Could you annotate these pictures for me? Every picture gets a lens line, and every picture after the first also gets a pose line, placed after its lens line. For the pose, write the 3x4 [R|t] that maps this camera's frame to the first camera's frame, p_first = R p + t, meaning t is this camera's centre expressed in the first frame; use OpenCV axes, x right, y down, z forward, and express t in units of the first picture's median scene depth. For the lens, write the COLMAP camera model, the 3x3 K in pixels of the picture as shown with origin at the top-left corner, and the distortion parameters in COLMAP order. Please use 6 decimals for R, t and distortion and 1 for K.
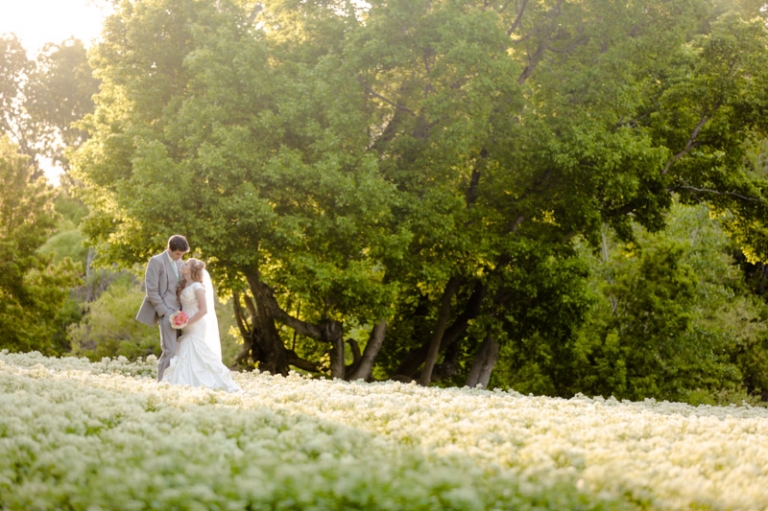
lens RADIAL K [[2654.6, 0, 398.9], [0, 2654.6, 226.2], [0, 0, 1]] dist [0.185867, 0.933008]
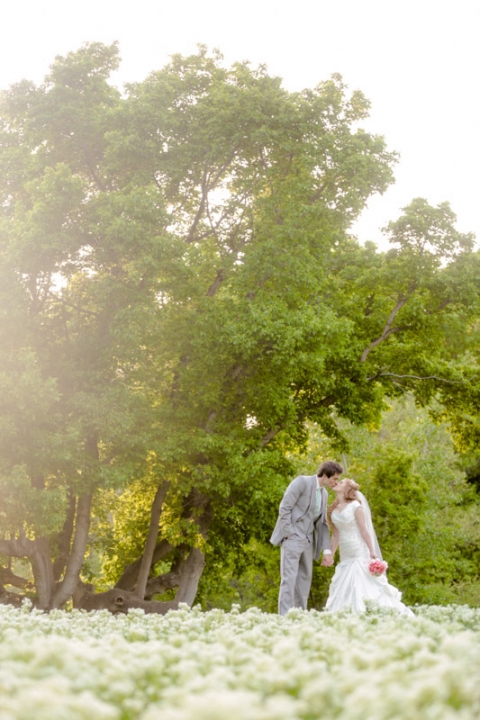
lens RADIAL K [[1535.7, 0, 240.0], [0, 1535.7, 360.0], [0, 0, 1]] dist [-0.311585, 0.012564]
pose [[0.997062, -0.069211, -0.032806, 0.074569], [0.065779, 0.993191, -0.096149, 0.030561], [0.039237, 0.093708, 0.994826, 0.450175]]
